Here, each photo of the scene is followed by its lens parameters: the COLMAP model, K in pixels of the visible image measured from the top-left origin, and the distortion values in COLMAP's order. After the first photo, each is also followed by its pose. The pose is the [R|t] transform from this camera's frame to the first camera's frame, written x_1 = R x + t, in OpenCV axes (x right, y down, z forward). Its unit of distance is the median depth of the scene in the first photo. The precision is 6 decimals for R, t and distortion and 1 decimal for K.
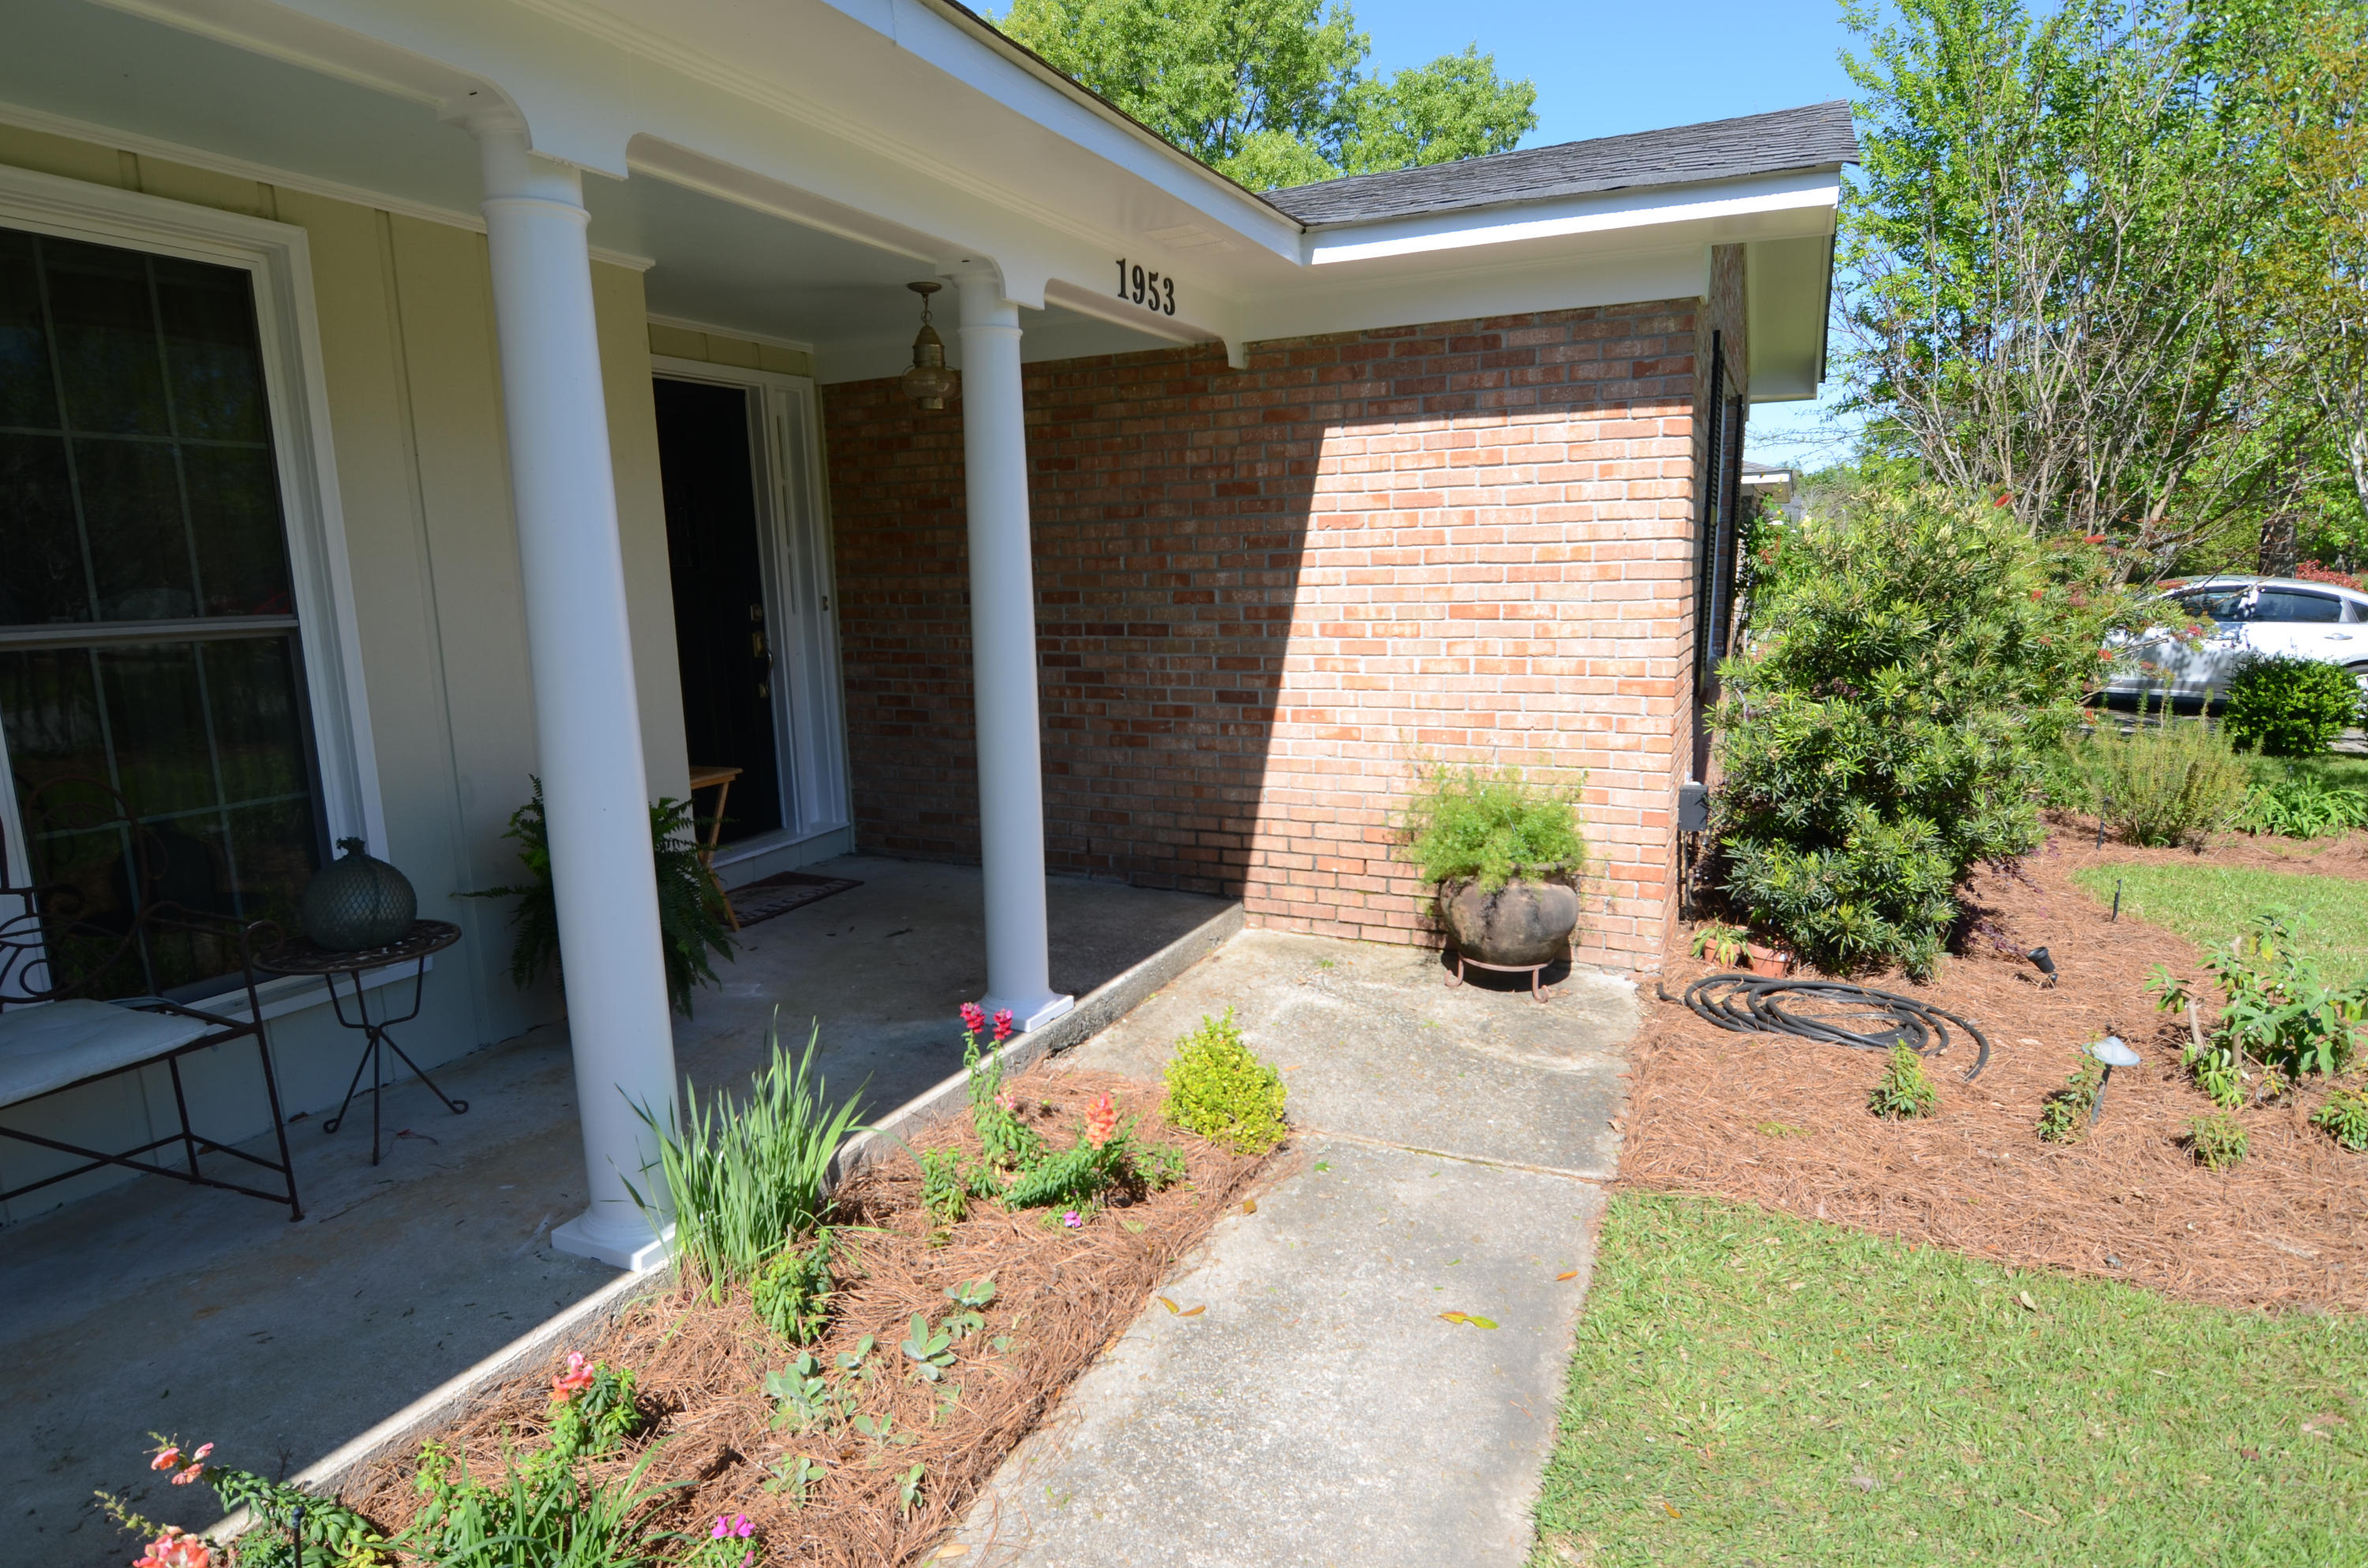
lens RADIAL K [[1308.7, 0, 1182.9], [0, 1308.7, 814.6], [0, 0, 1]] dist [-0.005066, -0.000533]
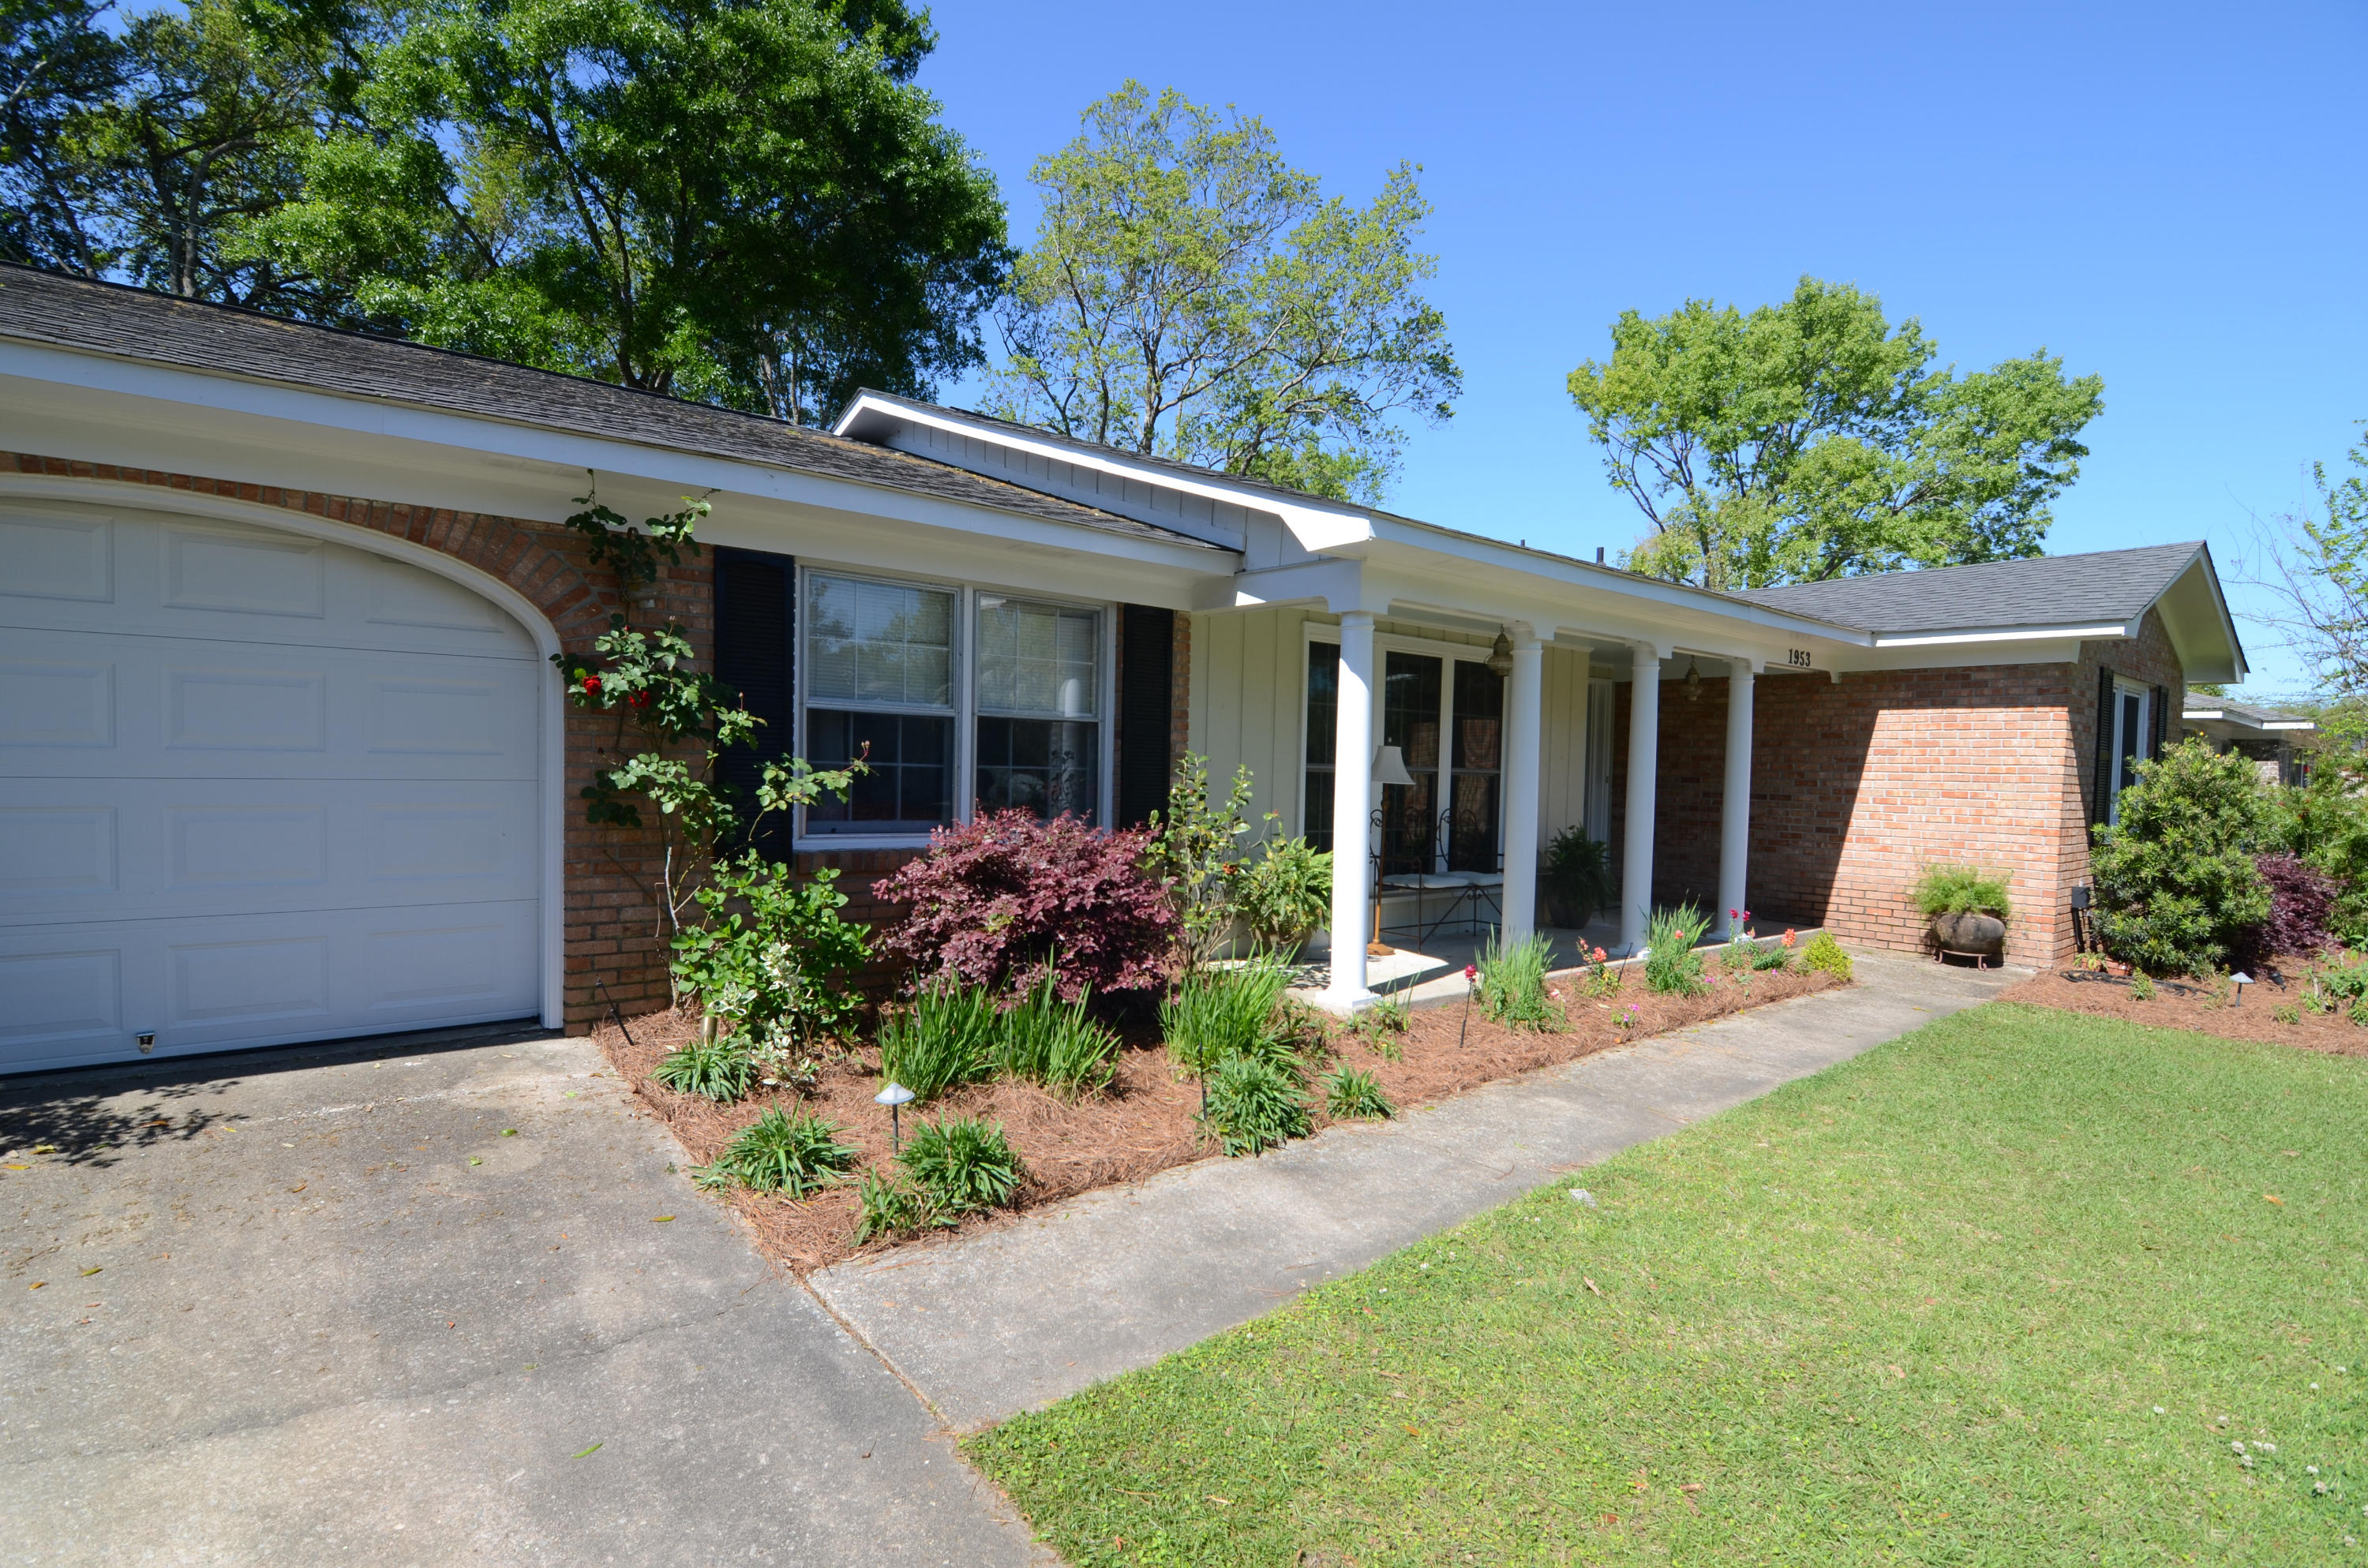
lens RADIAL K [[1143.6, 0, 1185.6], [0, 1143.6, 807.8], [0, 0, 1]] dist [-0.001067, -0.010304]
pose [[0.905522, 0.057094, -0.420440, -0.136992], [-0.120537, 0.984694, -0.125888, 0.259751], [0.406818, 0.164673, 0.898544, -1.223506]]
